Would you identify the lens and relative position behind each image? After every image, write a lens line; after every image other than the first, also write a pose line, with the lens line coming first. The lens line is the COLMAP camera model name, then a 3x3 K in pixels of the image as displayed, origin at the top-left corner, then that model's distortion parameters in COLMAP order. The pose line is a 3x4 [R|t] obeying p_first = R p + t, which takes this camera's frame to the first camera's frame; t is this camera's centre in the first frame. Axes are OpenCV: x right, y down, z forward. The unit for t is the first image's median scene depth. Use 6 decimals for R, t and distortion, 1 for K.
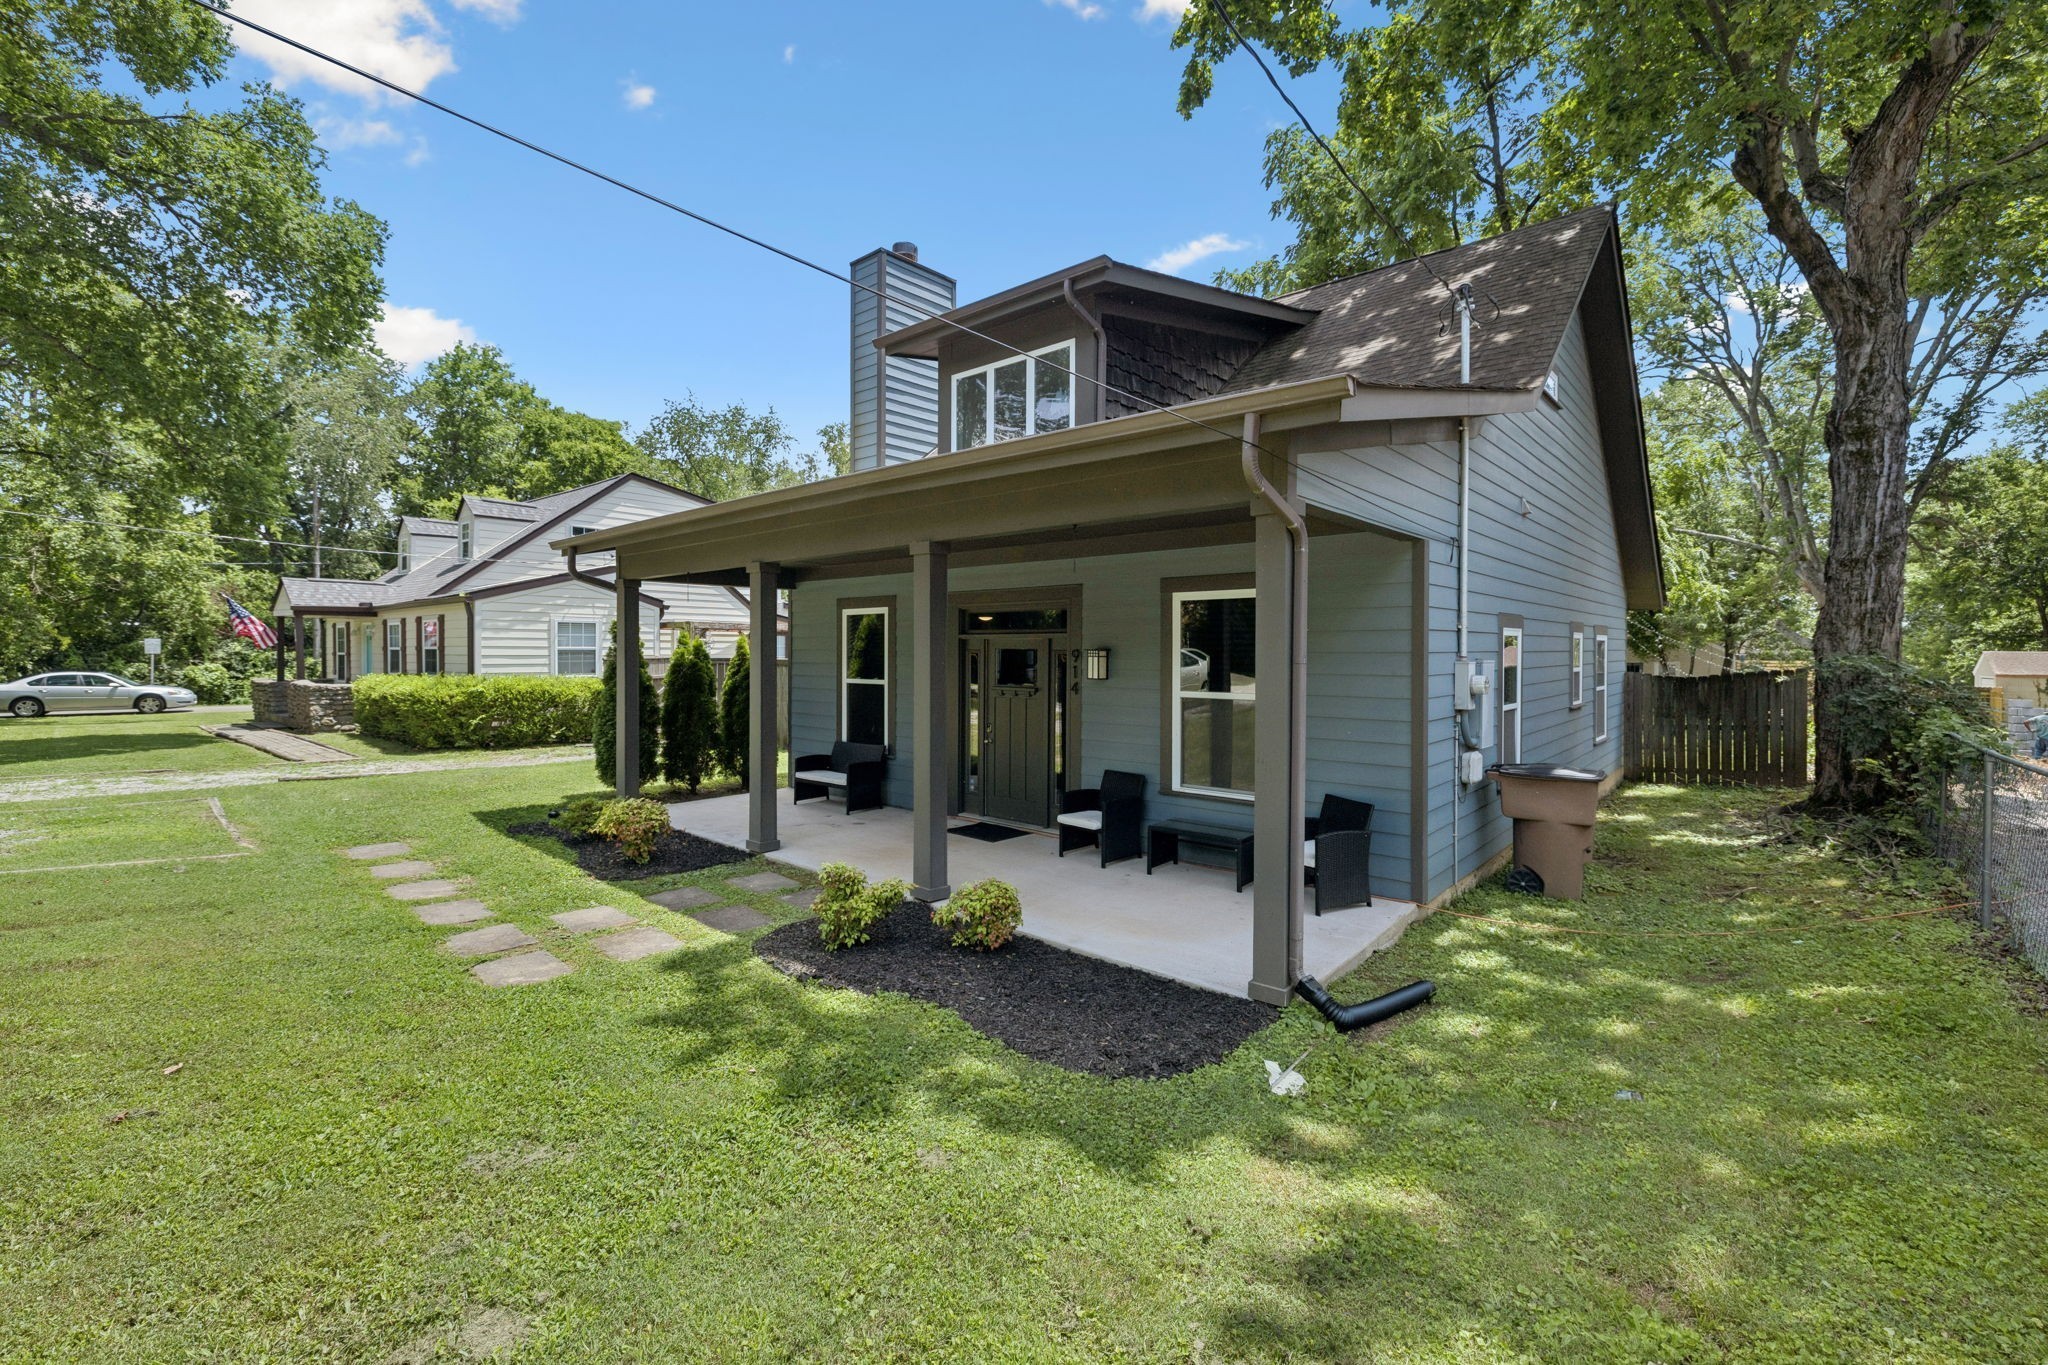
lens RADIAL K [[865.3, 0, 1013.2], [0, 865.3, 663.2], [0, 0, 1]] dist [-0.004698, -0.001293]
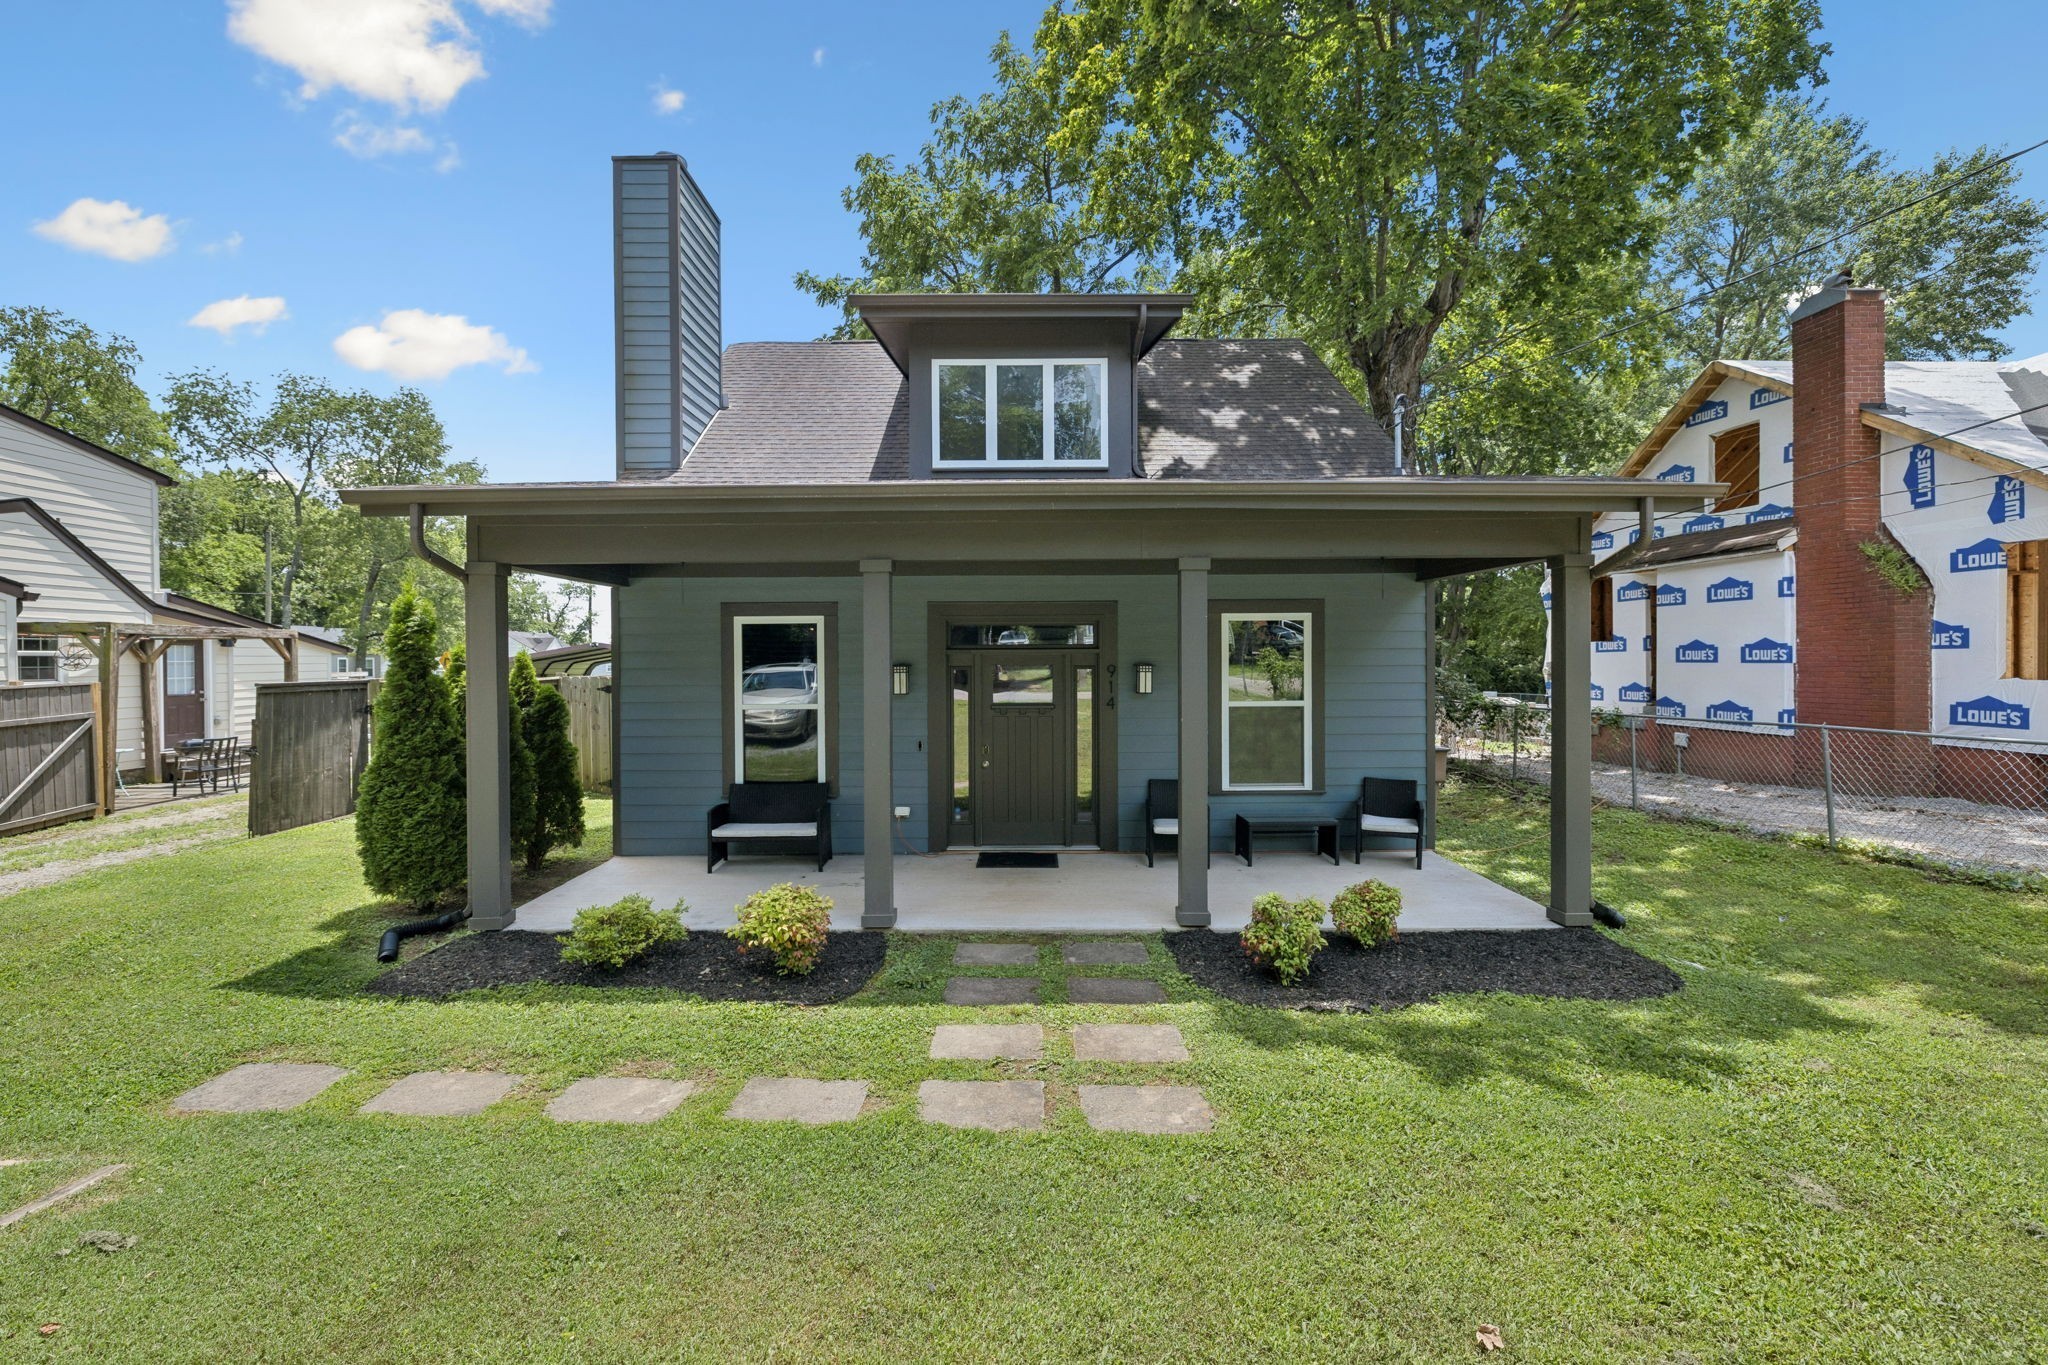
lens RADIAL K [[865.3, 0, 1012.2], [0, 865.3, 676.4], [0, 0, 1]] dist [-0.004698, -0.001293]
pose [[0.746404, -0.021323, 0.665152, -1.116358], [0.016246, 0.999773, 0.013818, -0.030200], [-0.665295, 0.000492, 0.746580, 0.508754]]
